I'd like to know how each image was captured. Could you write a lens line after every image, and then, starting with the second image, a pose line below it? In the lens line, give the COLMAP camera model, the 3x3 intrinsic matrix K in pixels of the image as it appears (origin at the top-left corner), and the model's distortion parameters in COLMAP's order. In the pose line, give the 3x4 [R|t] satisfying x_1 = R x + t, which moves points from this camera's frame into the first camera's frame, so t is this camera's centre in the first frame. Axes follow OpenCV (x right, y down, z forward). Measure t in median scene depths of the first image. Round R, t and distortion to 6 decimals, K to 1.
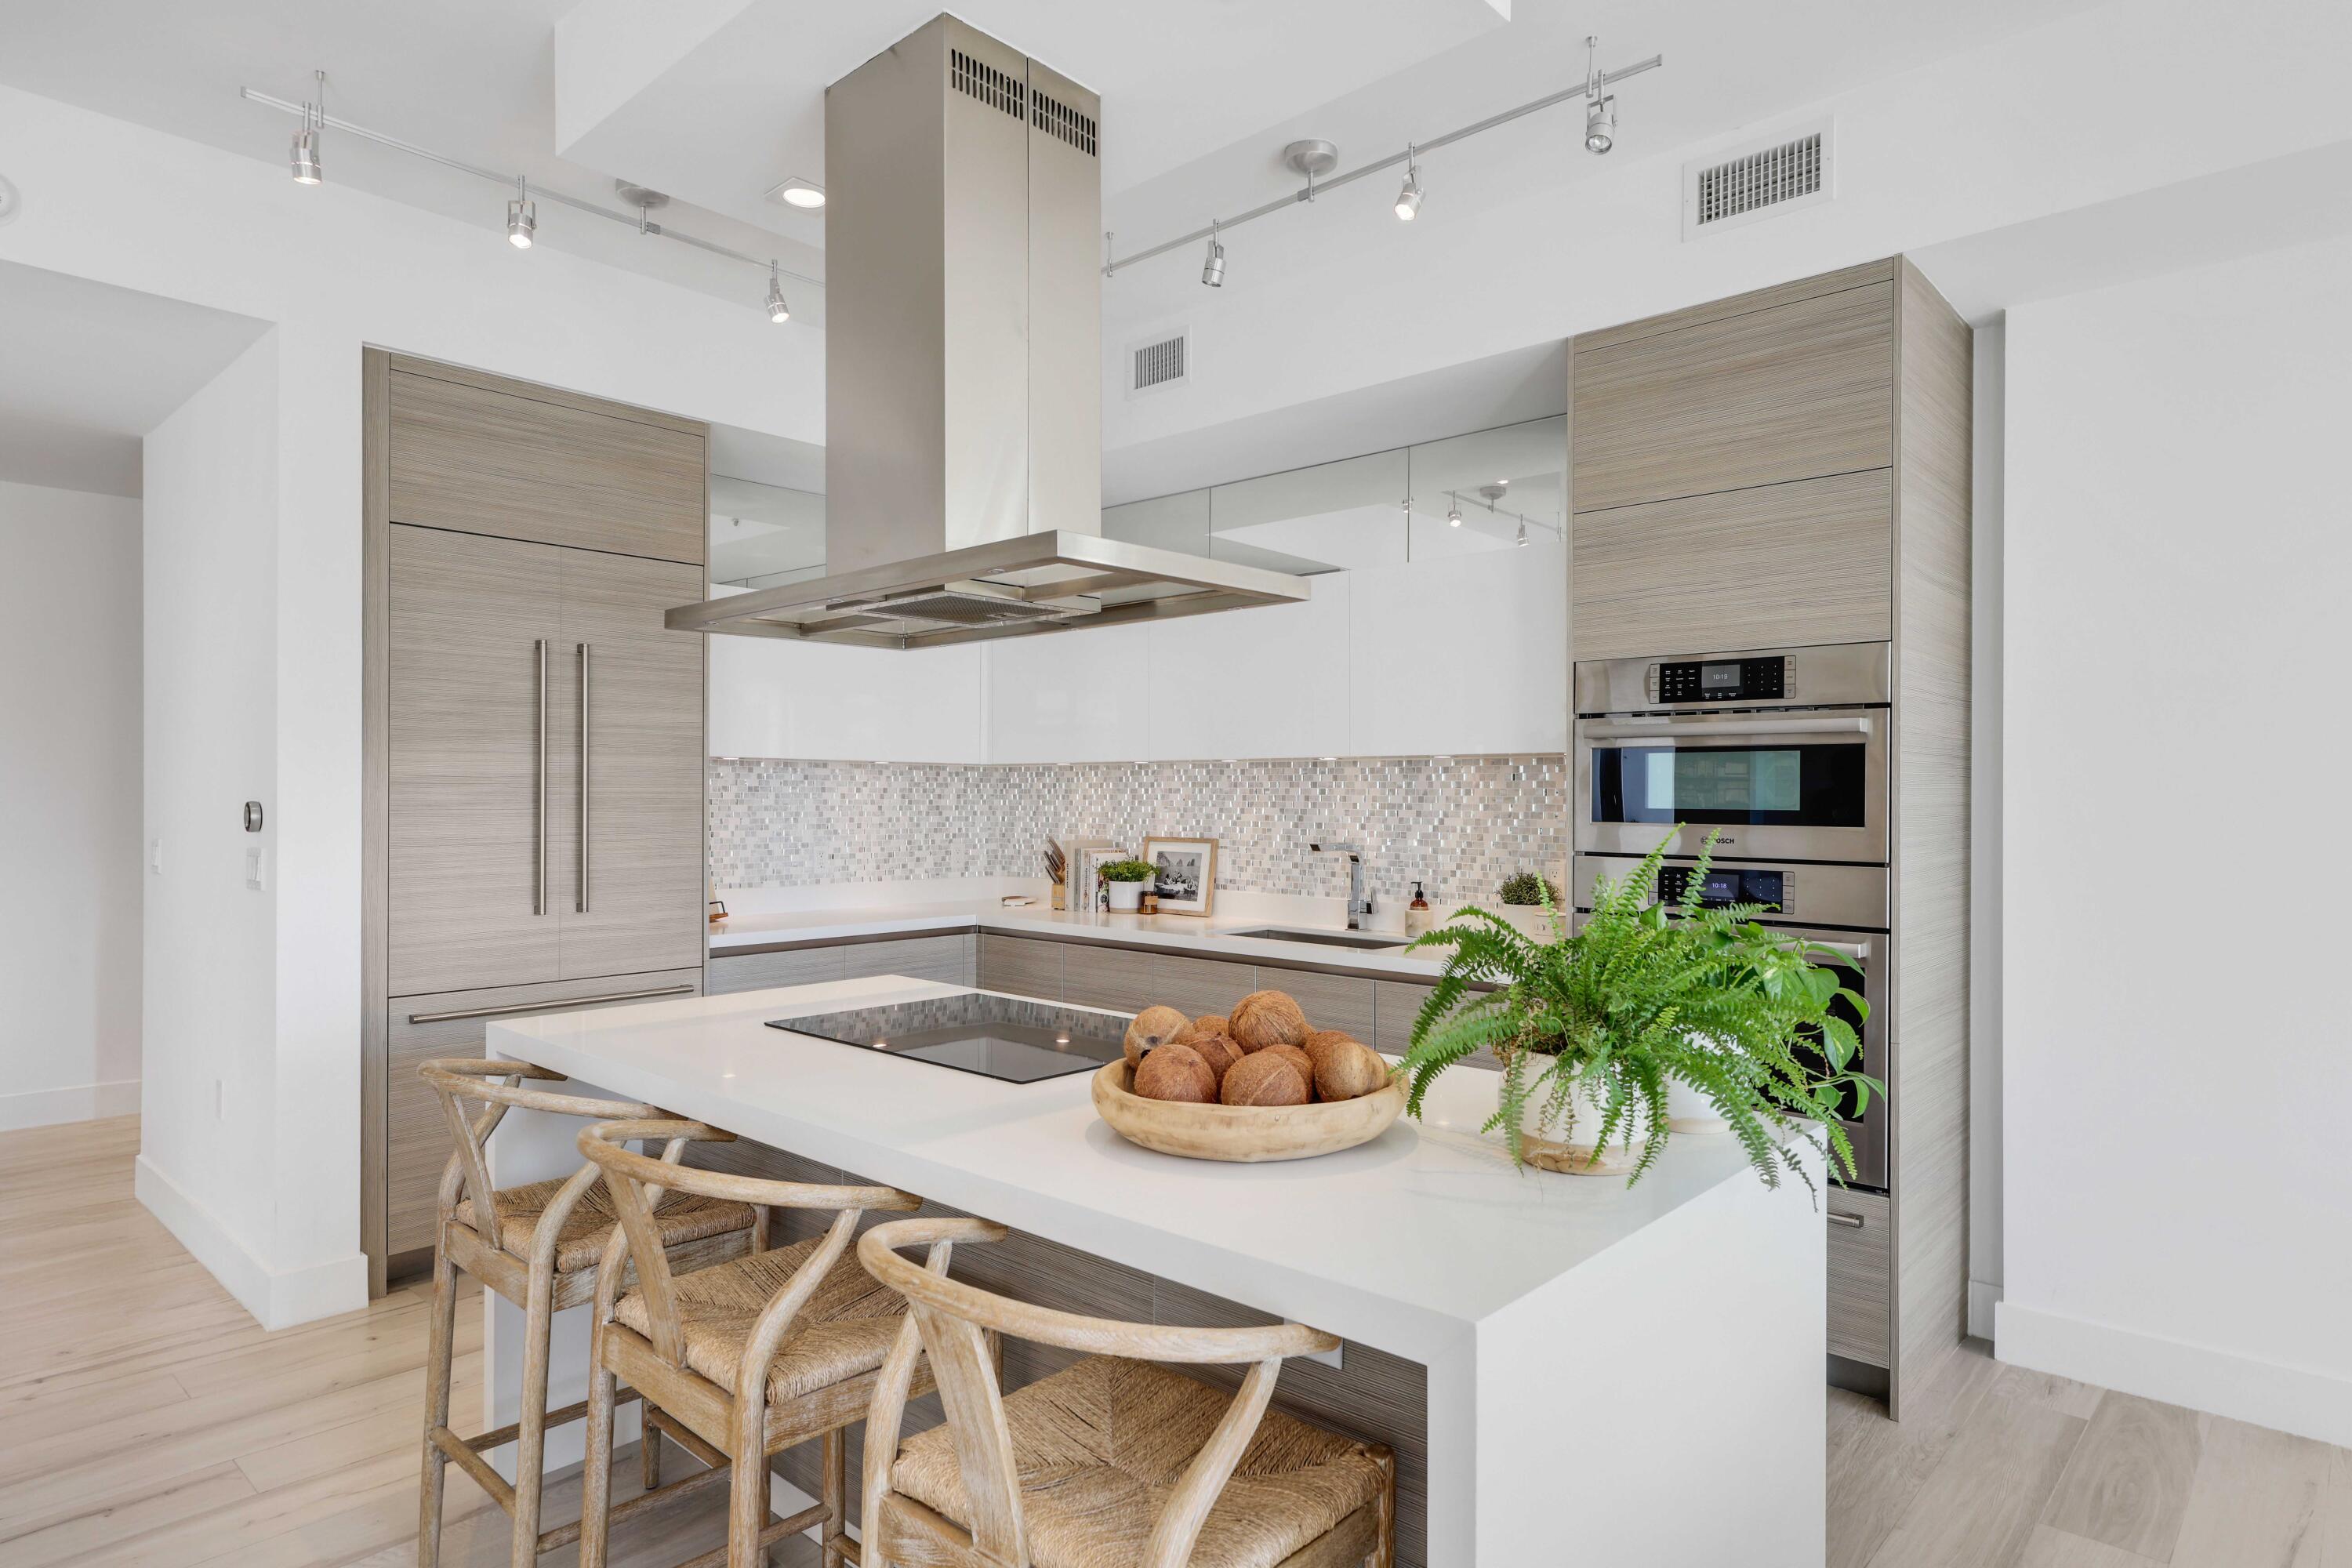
lens RADIAL K [[1321.0, 0, 1189.0], [0, 1321.0, 793.3], [0, 0, 1]] dist [-0.000032, -0.000717]
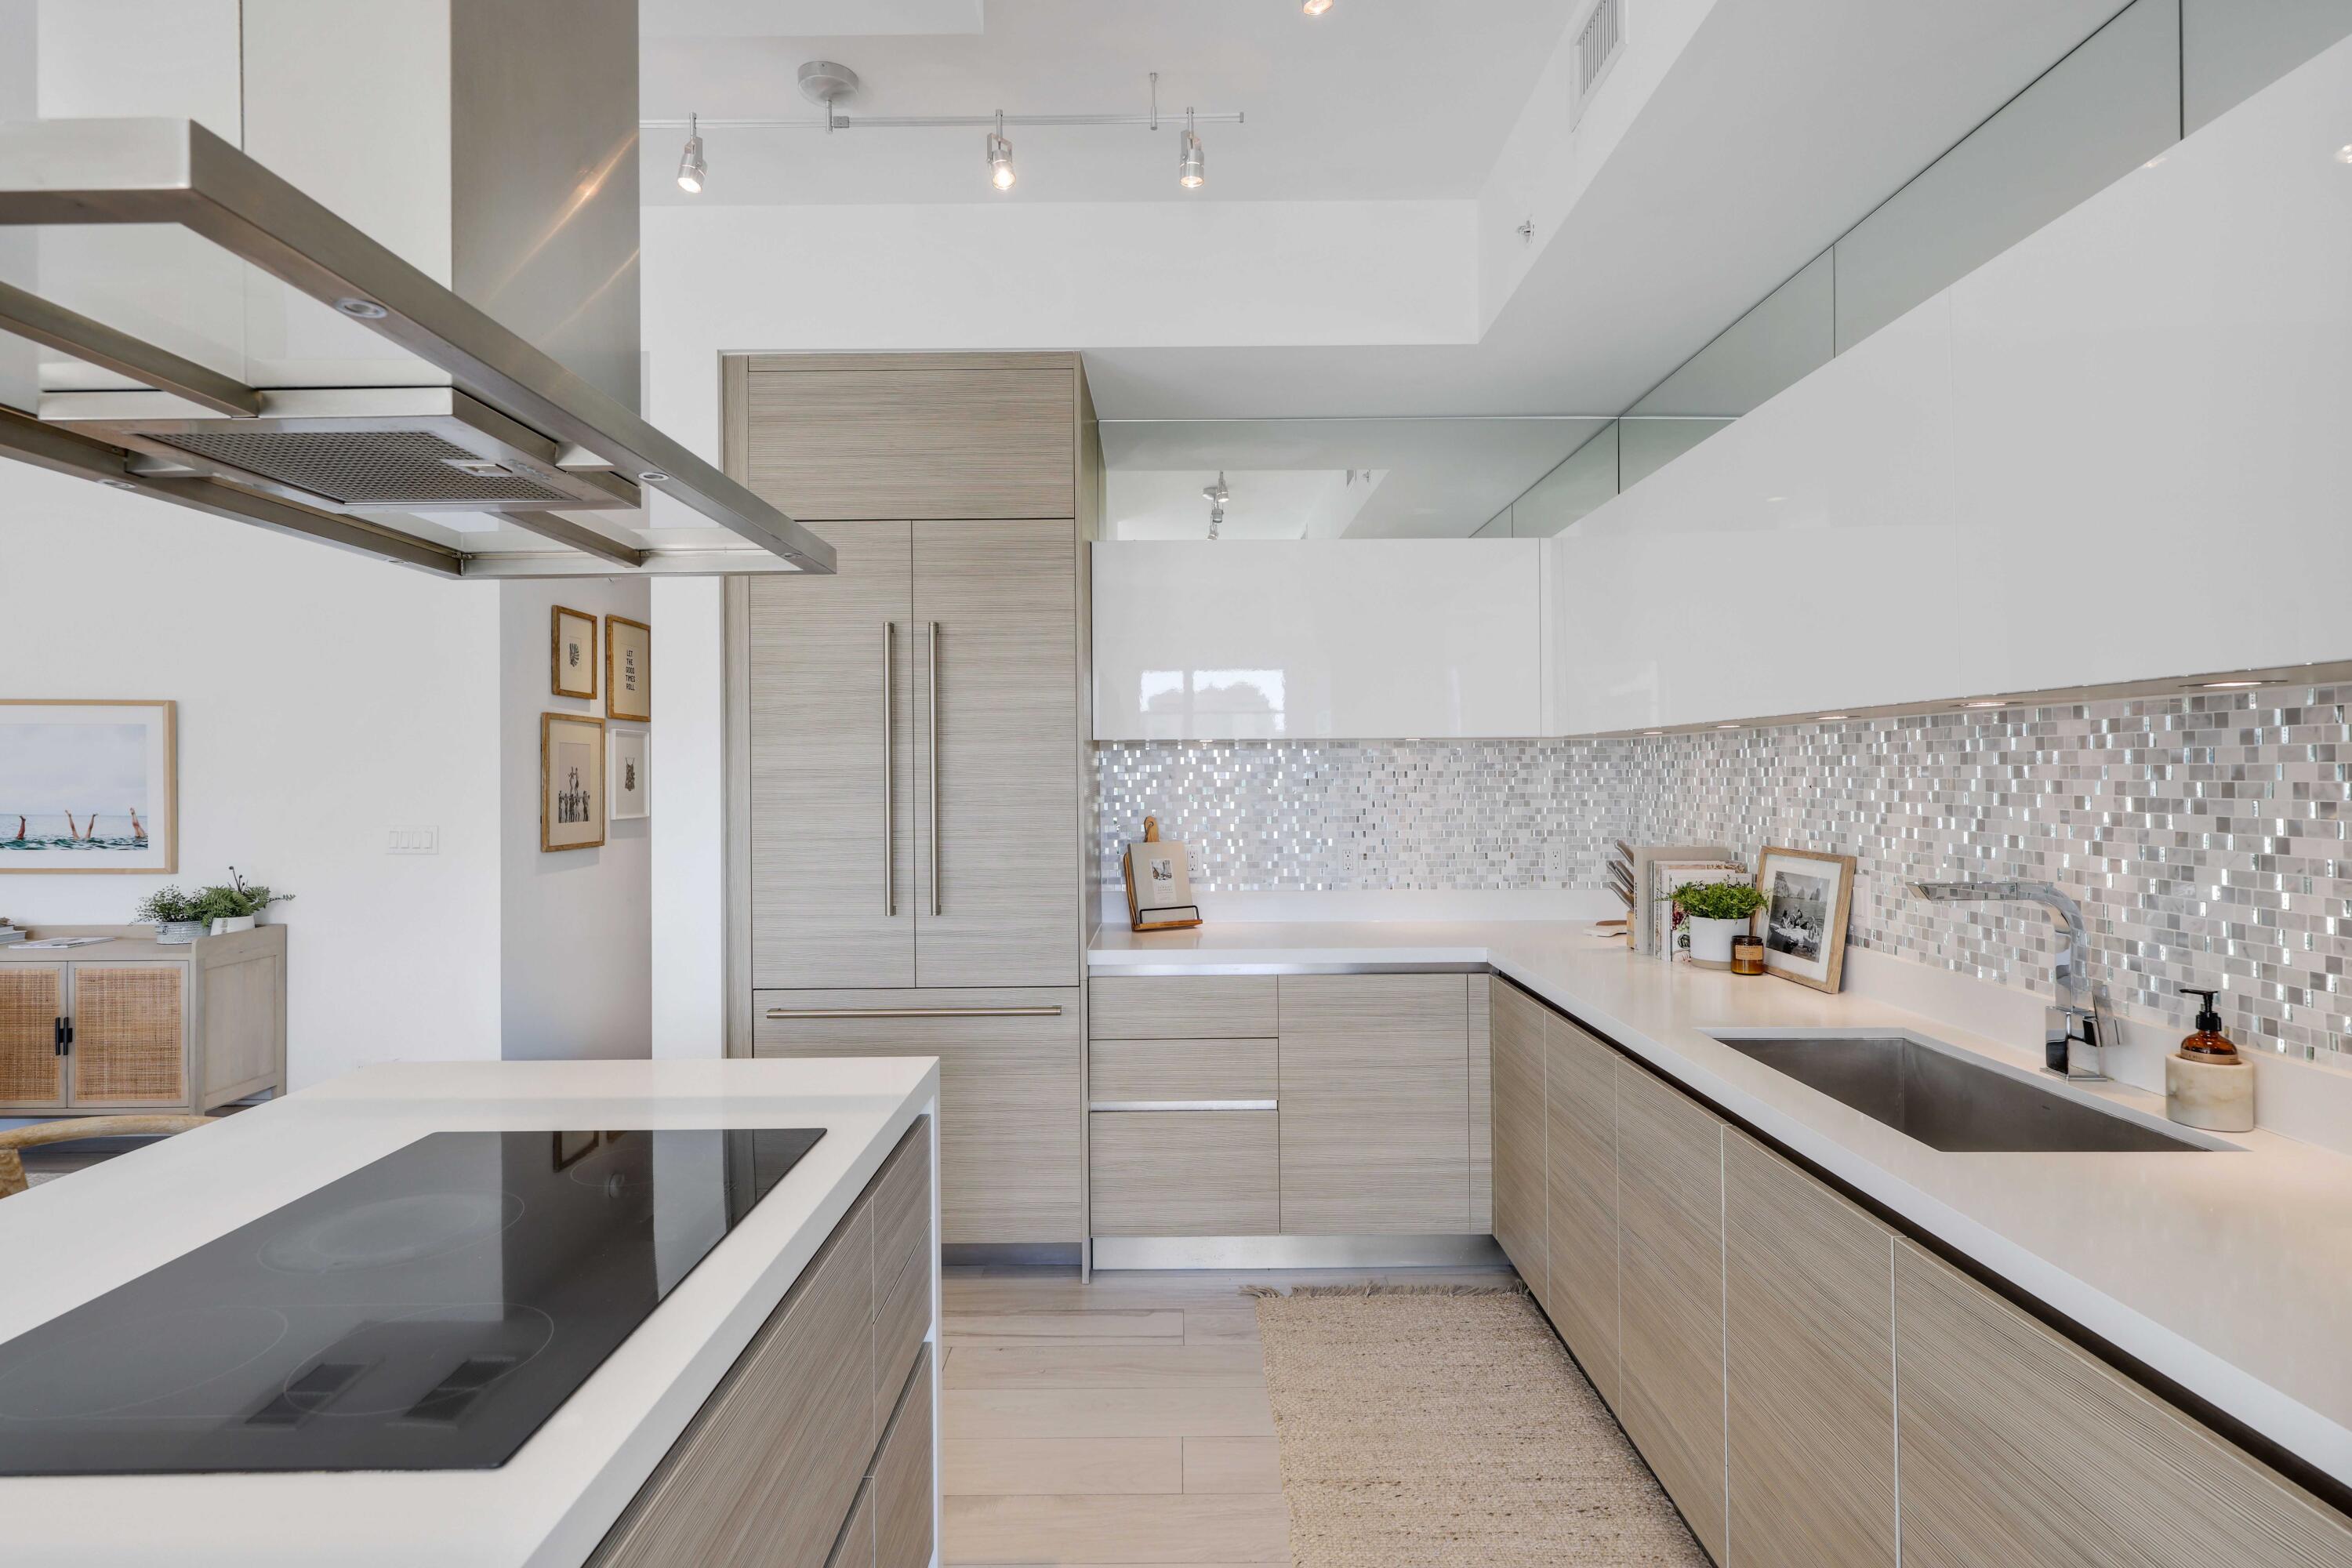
lens RADIAL K [[1178.8, 0, 1169.0], [0, 1178.8, 764.5], [0, 0, 1]] dist [-0.004450, 0.000352]
pose [[0.667989, -0.015662, -0.744006, 0.232094], [0.012451, 0.999874, -0.009870, -0.003886], [0.744067, -0.002671, 0.668100, 0.517010]]
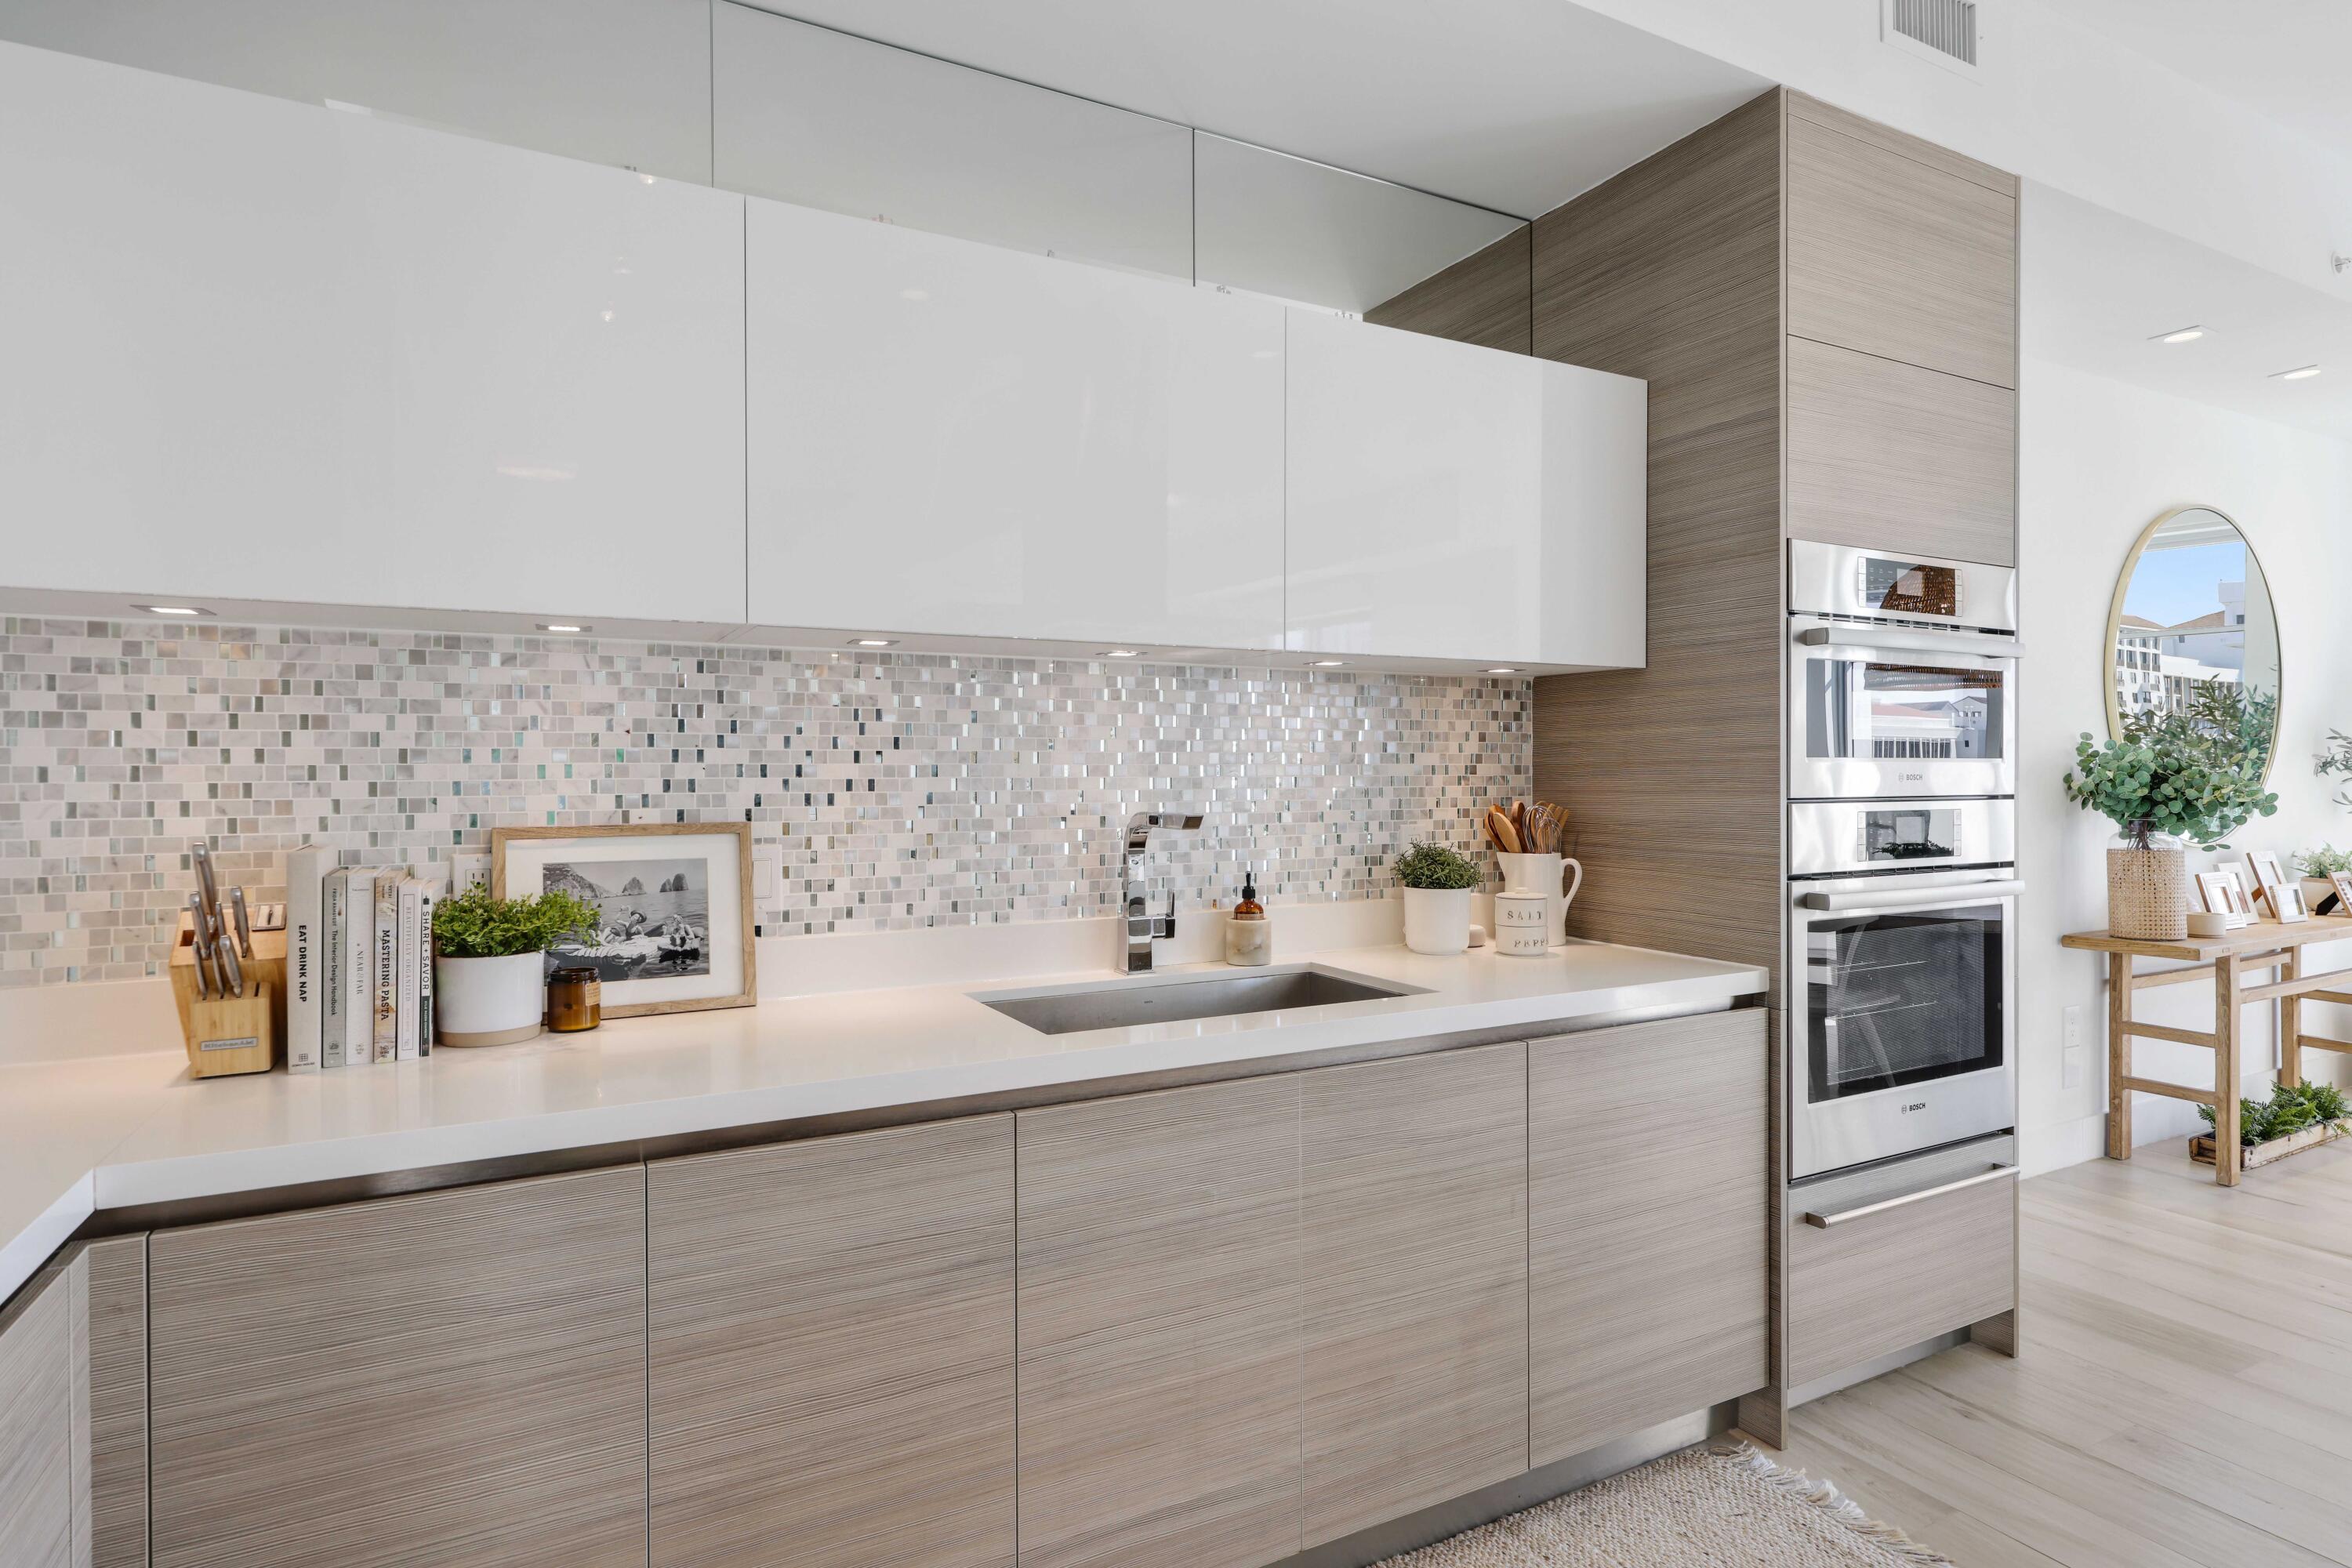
lens RADIAL K [[1227.7, 0, 1177.3], [0, 1227.7, 771.3], [0, 0, 1]] dist [-0.002330, 0.001003]
pose [[0.340548, -0.003468, 0.940221, -0.357202], [0.004790, 0.999987, 0.001953, 0.020525], [-0.940215, 0.003839, 0.340560, 0.844362]]
